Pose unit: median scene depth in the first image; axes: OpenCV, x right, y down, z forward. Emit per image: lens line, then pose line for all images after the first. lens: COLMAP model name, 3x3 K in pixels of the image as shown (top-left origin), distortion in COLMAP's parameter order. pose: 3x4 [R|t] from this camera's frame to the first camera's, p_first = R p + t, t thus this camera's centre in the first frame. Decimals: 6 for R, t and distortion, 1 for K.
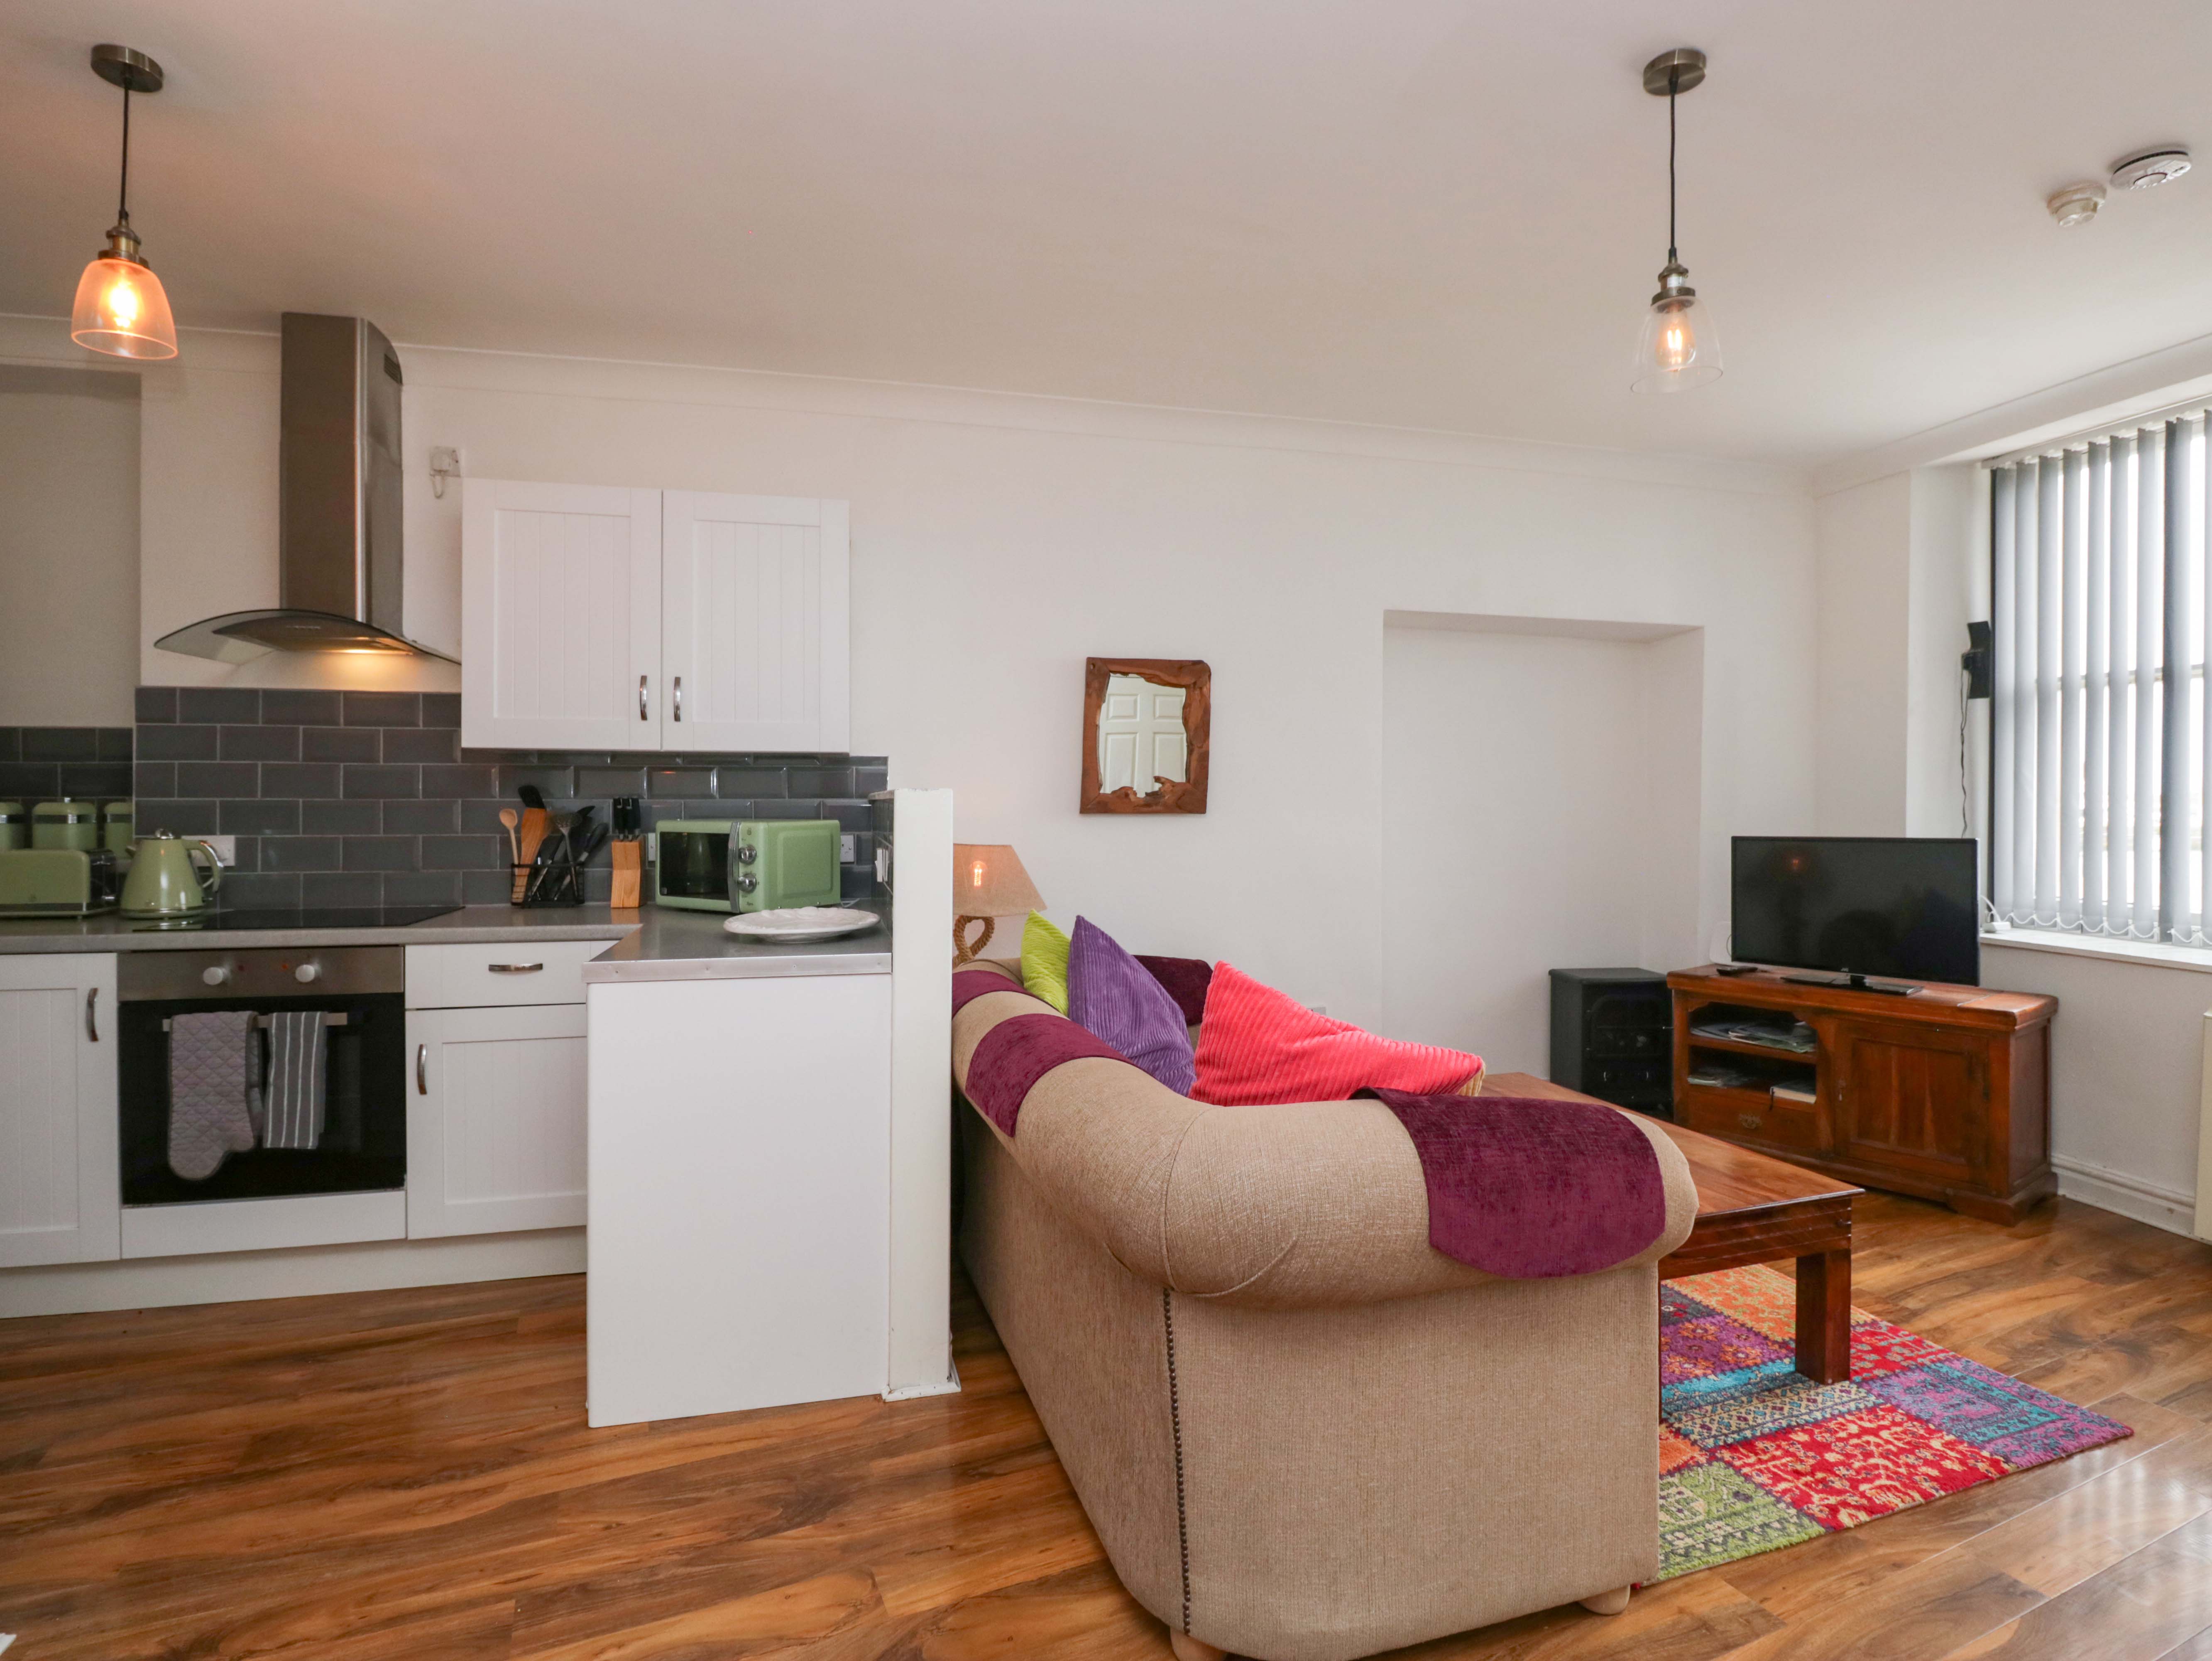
lens RADIAL K [[1152.4, 0, 1115.0], [0, 1152.4, 805.2], [0, 0, 1]] dist [0.000394, -0.014596]
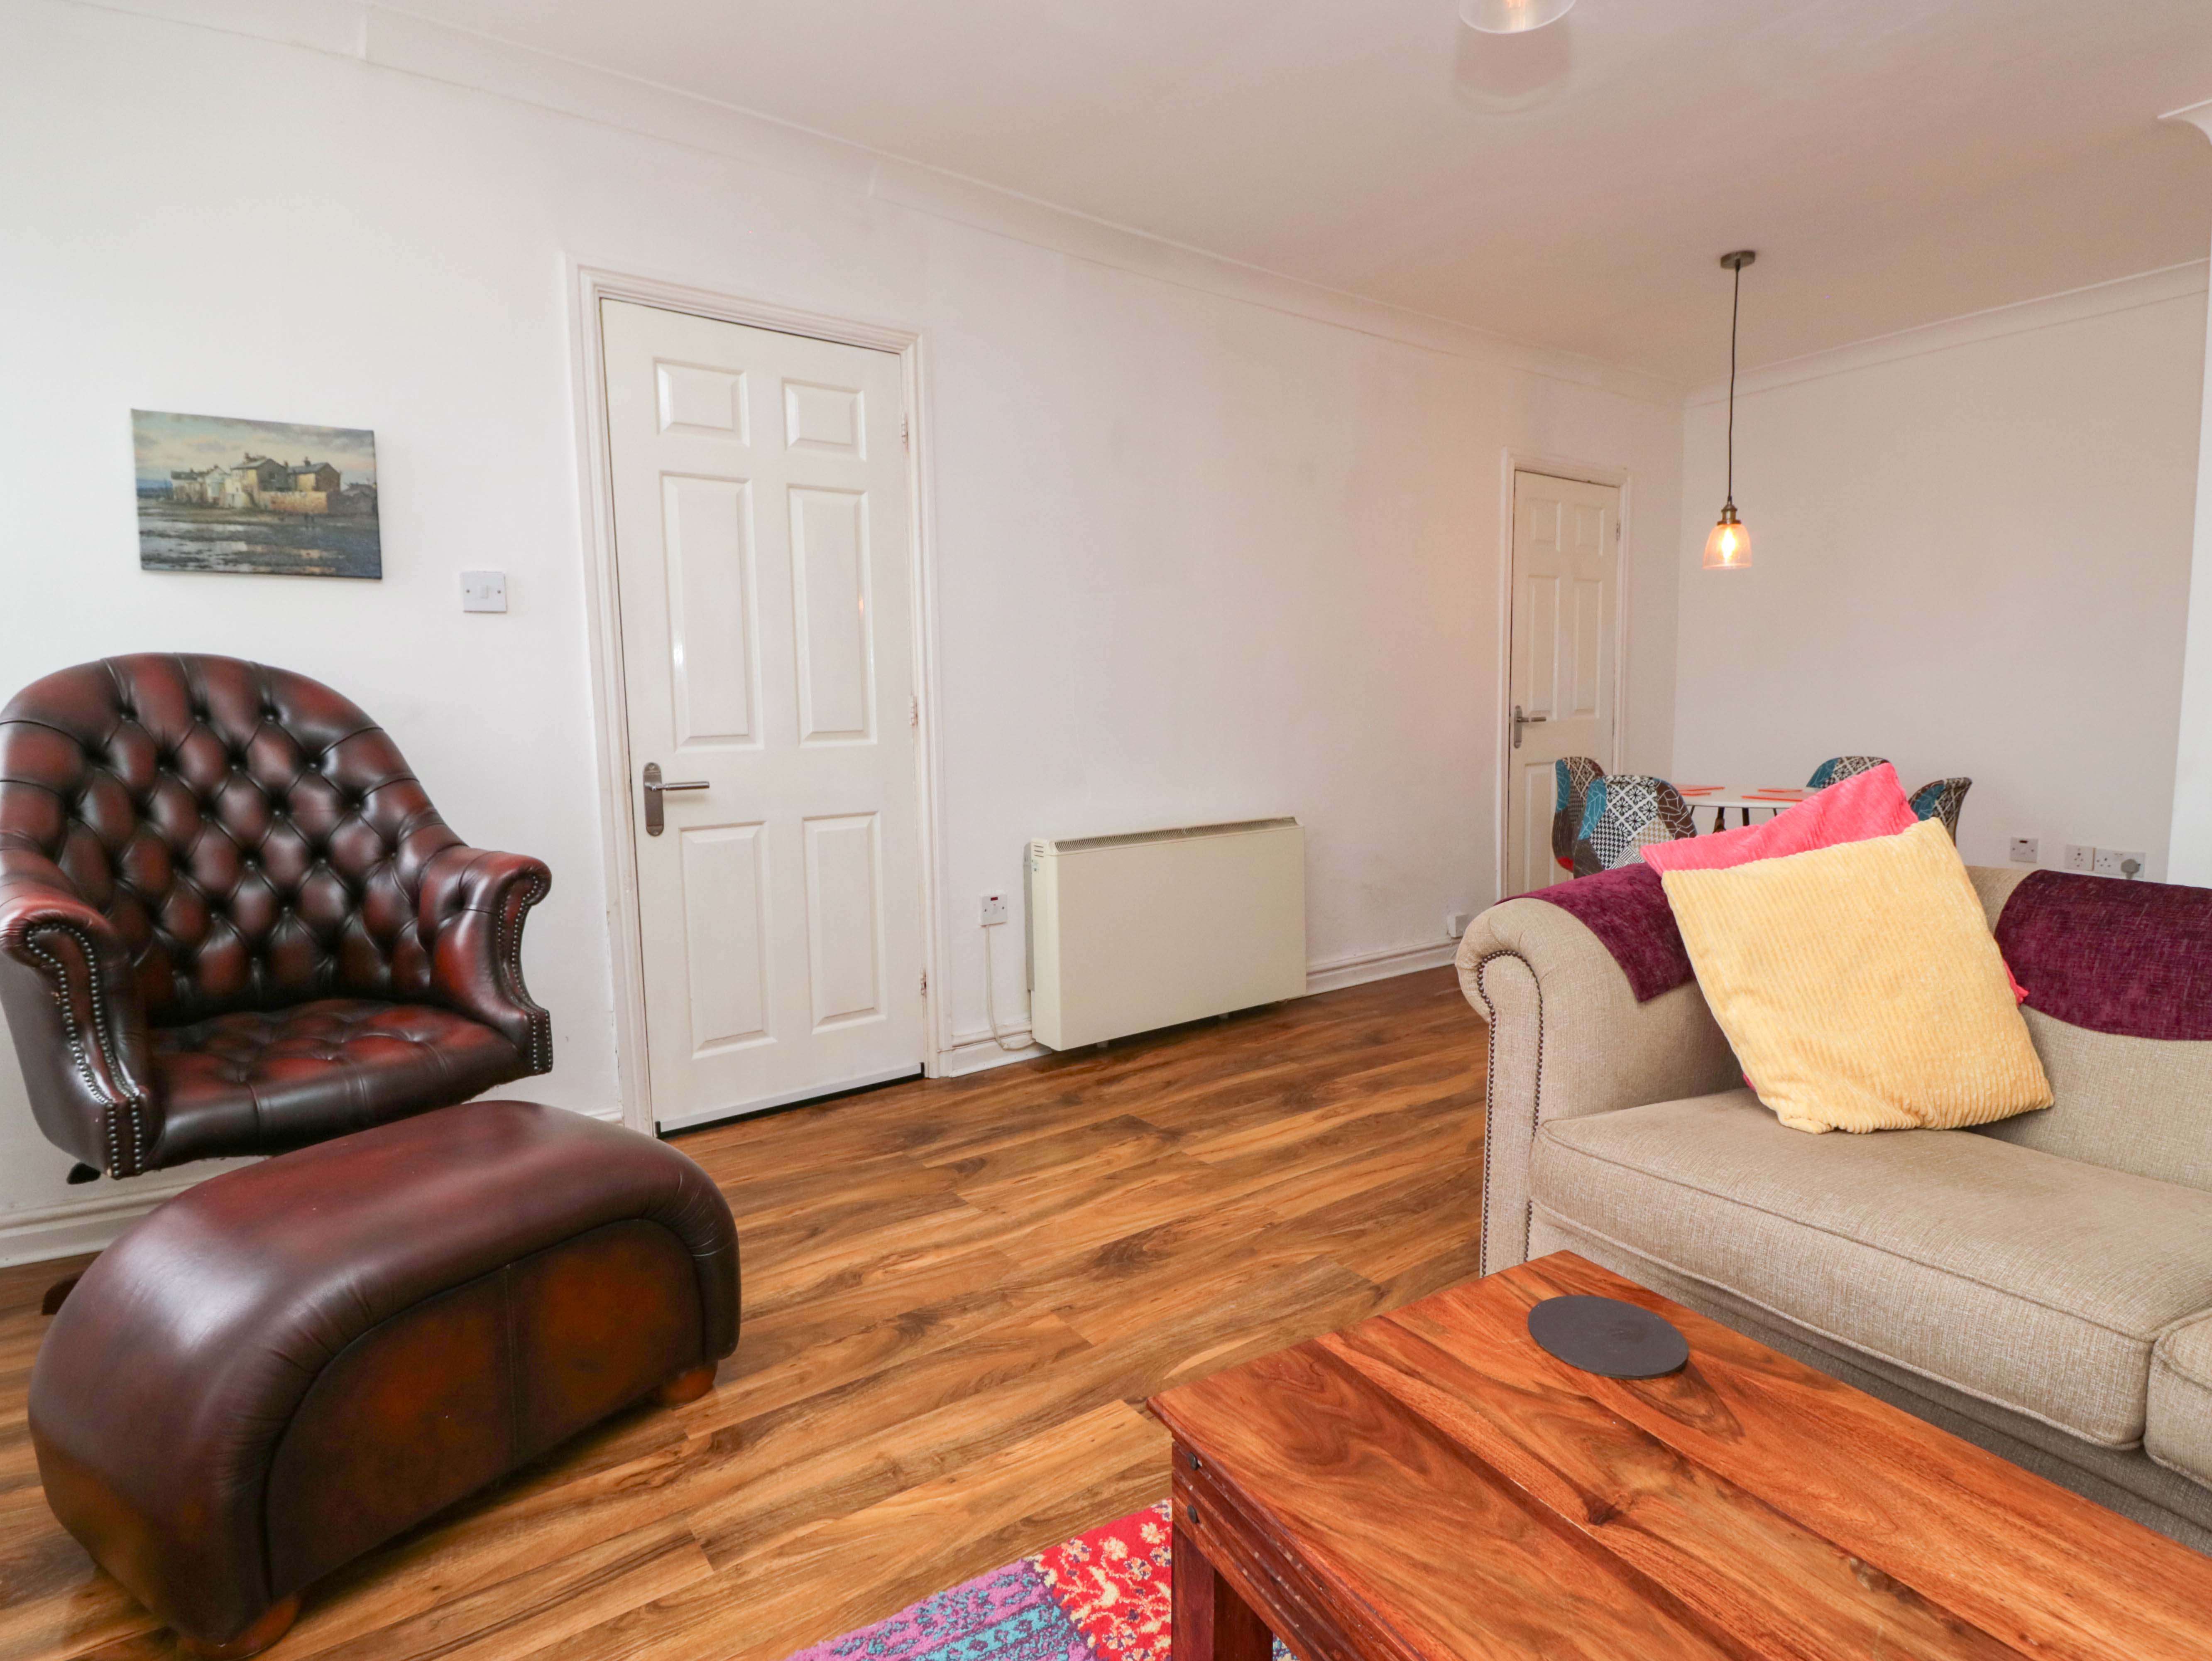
lens RADIAL K [[1152.4, 0, 1115.0], [0, 1152.4, 805.2], [0, 0, 1]] dist [0.000394, -0.014596]
pose [[-0.976992, 0.028164, -0.211406, 0.587769], [0.006663, 0.994789, 0.101734, 0.038560], [0.213170, 0.097985, -0.972089, 1.106567]]
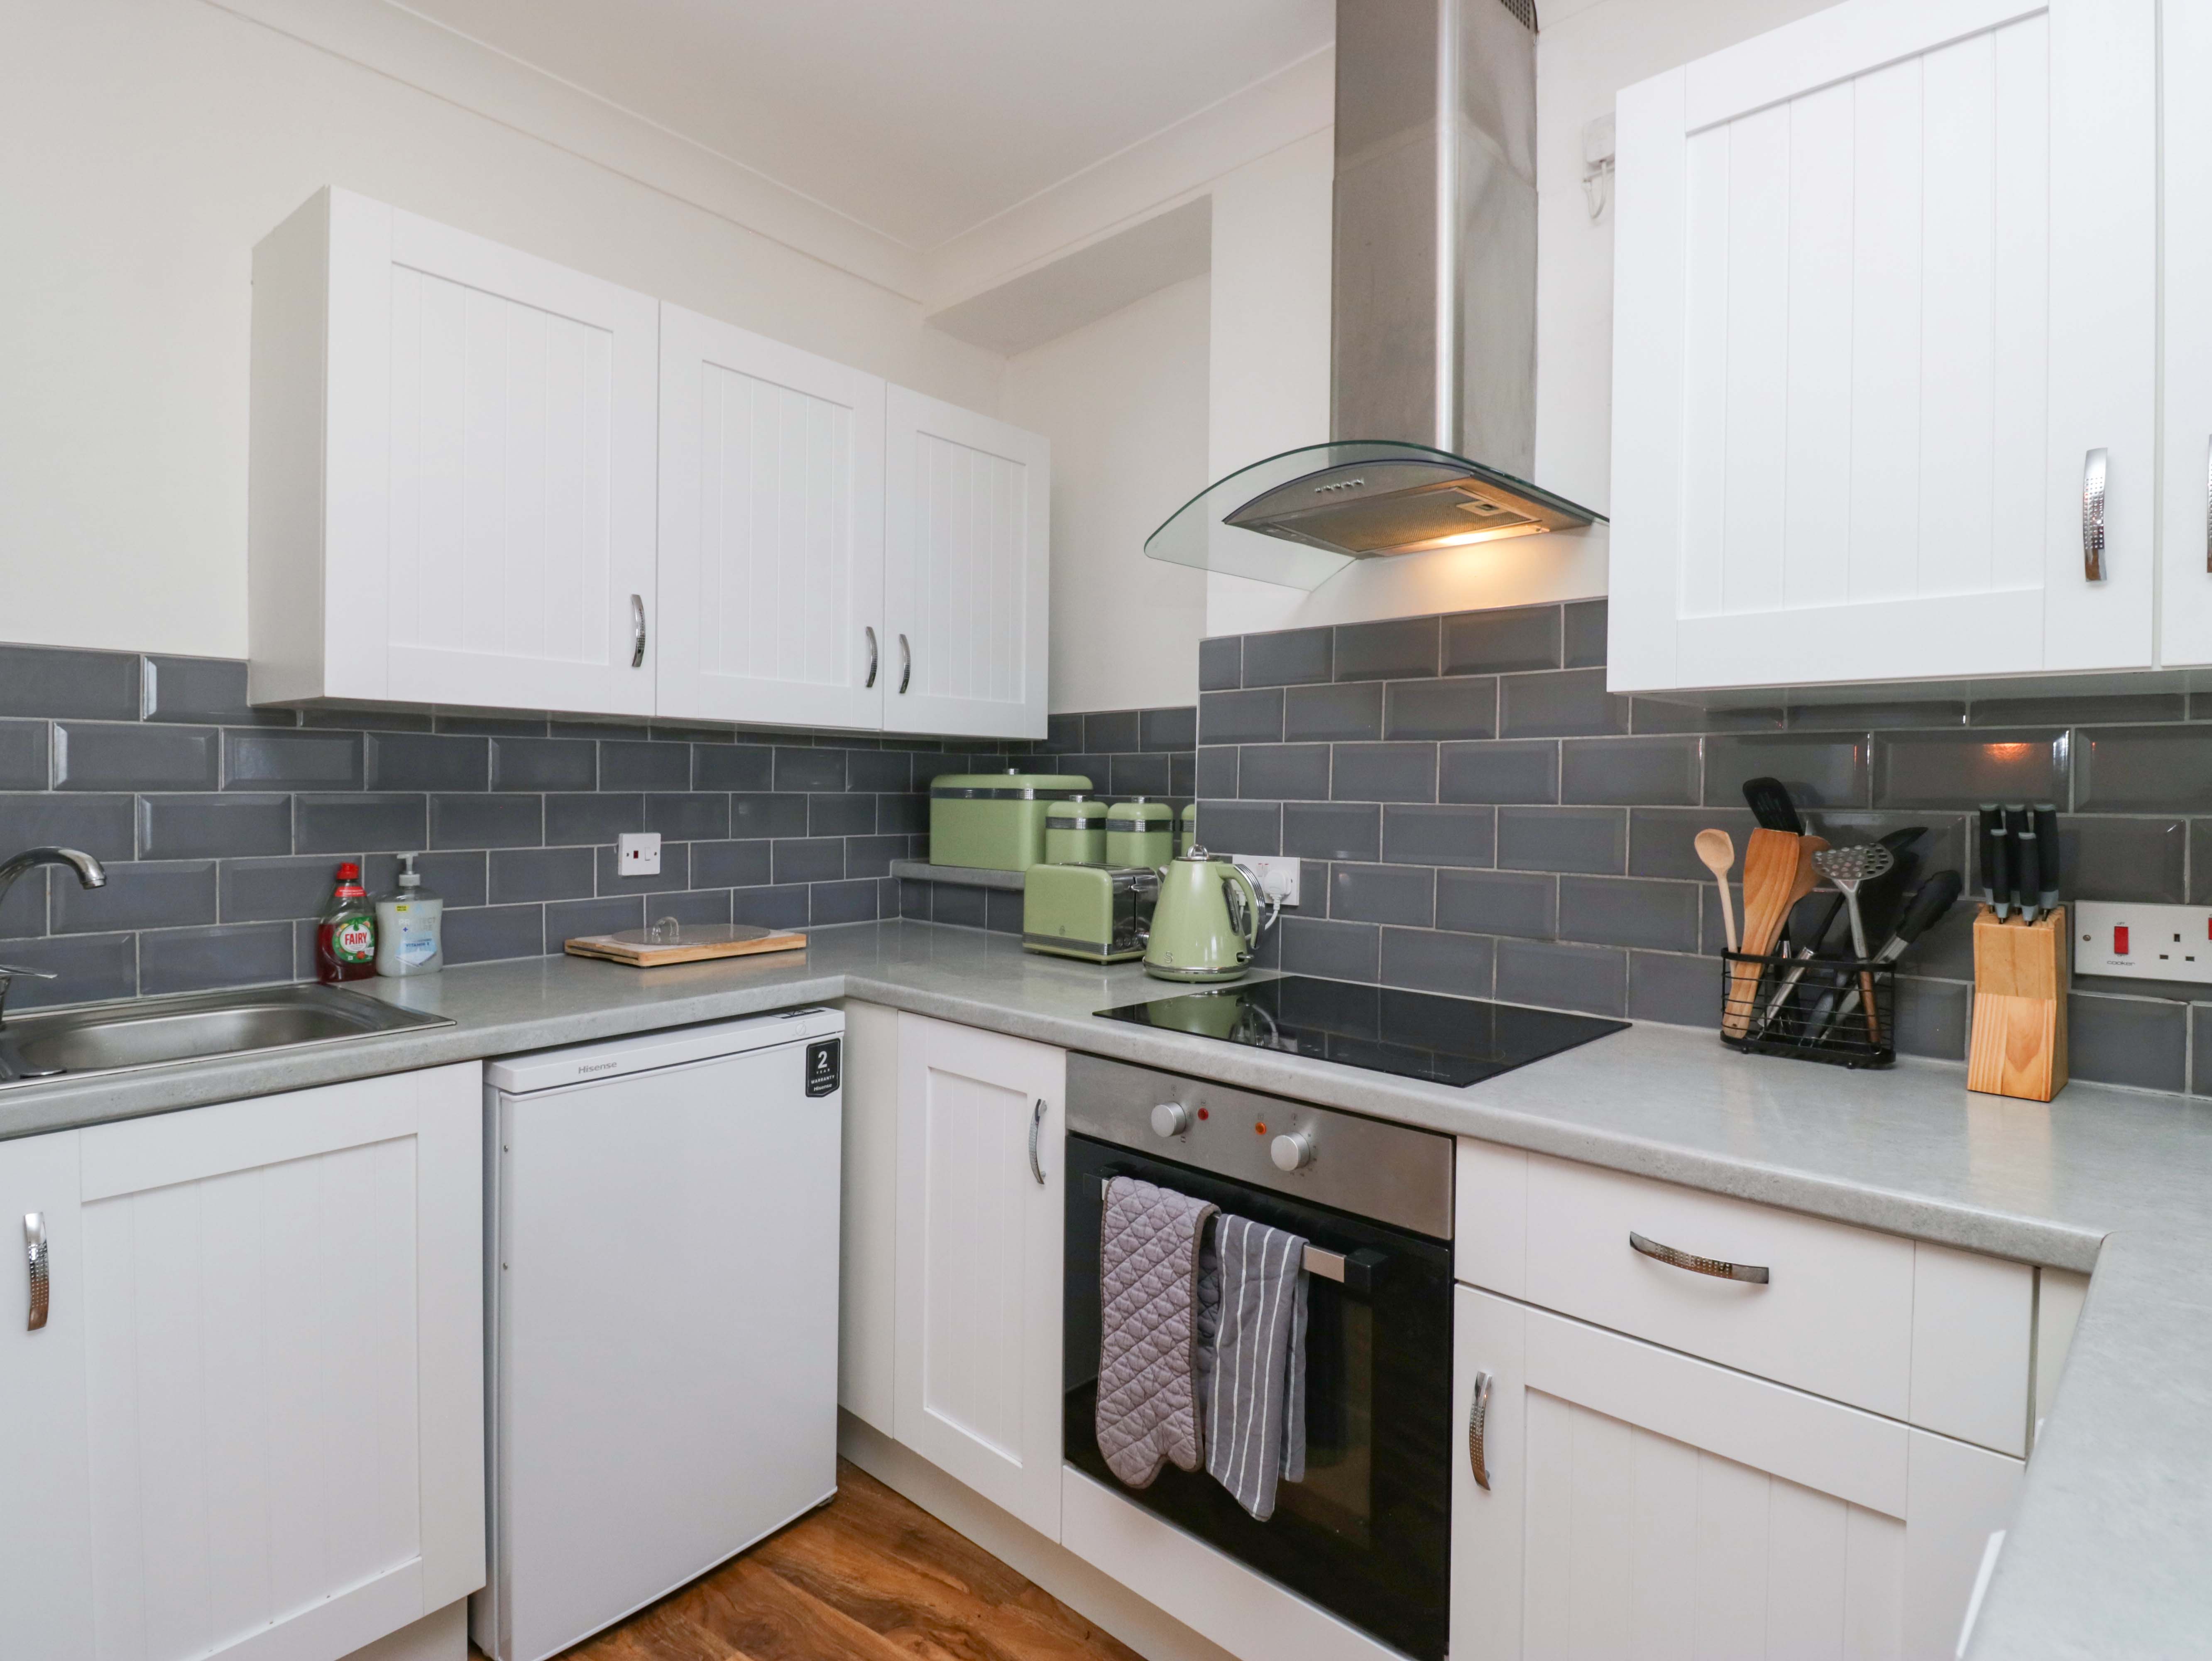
lens RADIAL K [[1178.9, 0, 1113.8], [0, 1178.9, 800.9], [0, 0, 1]] dist [0.005204, -0.015889]
pose [[0.534075, 0.009851, -0.845380, -0.284214], [-0.018047, 0.999837, 0.000249, -0.004375], [0.845245, 0.015124, 0.534165, 0.599575]]
